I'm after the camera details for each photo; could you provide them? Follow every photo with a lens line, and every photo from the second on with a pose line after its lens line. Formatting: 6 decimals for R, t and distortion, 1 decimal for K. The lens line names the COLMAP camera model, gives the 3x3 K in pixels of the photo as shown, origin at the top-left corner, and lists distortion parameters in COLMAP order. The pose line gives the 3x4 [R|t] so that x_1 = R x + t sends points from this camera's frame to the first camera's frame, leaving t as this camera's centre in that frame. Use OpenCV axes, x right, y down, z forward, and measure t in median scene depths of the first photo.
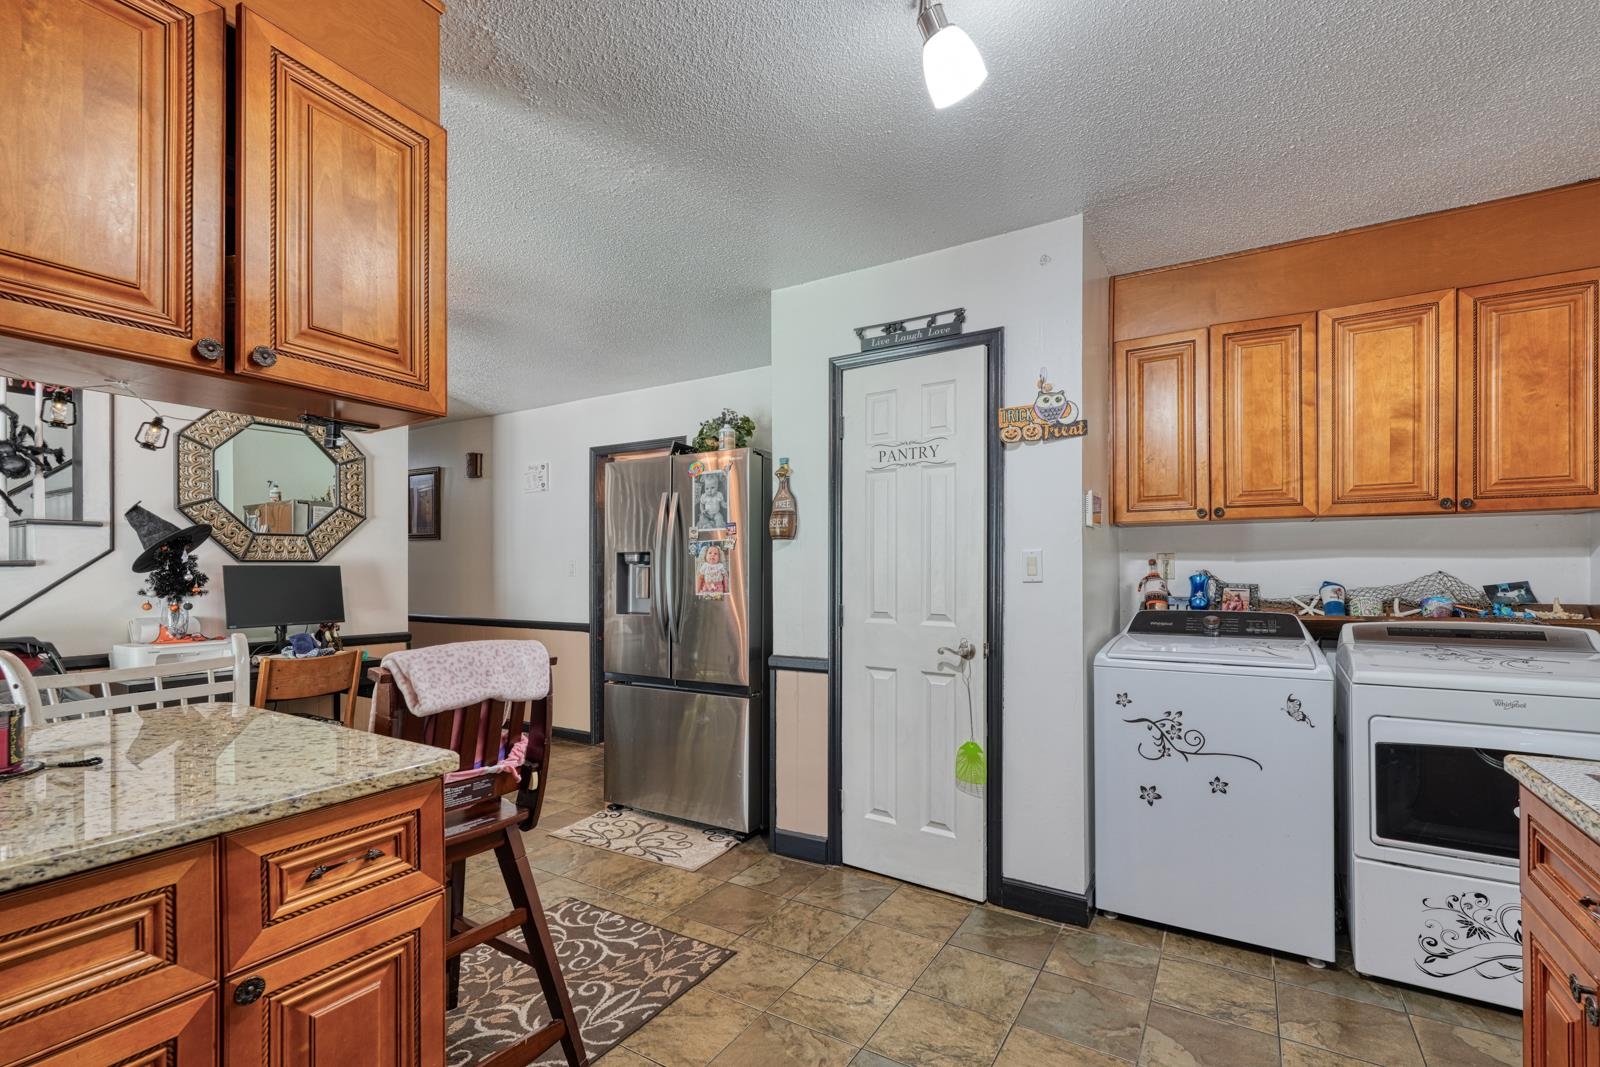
lens RADIAL K [[708.6, 0, 800.0], [0, 708.6, 566.6], [0, 0, 1]] dist [0.000612, 0.000412]
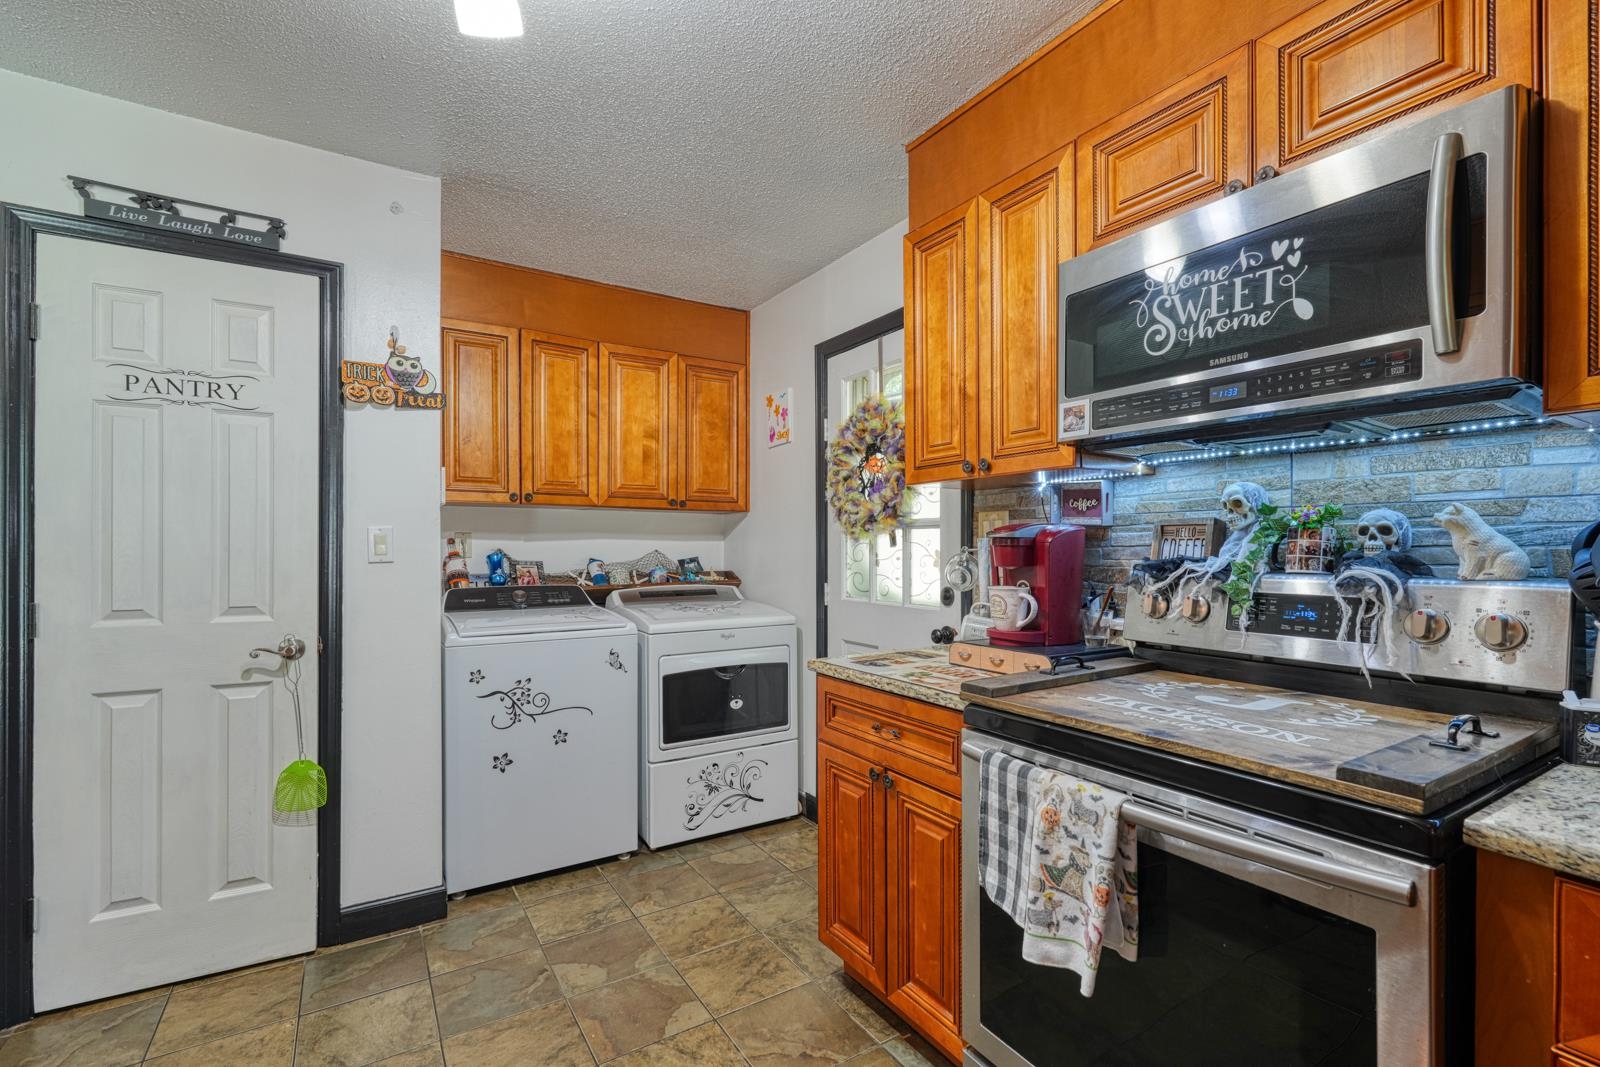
lens RADIAL K [[710.7, 0, 800.6], [0, 710.7, 547.4], [0, 0, 1]] dist [0.001329, 0.000258]
pose [[0.440350, 0.003033, 0.897821, -0.242286], [-0.006043, 0.999982, -0.000414, -0.000094], [-0.897806, -0.005244, 0.440360, 0.128724]]
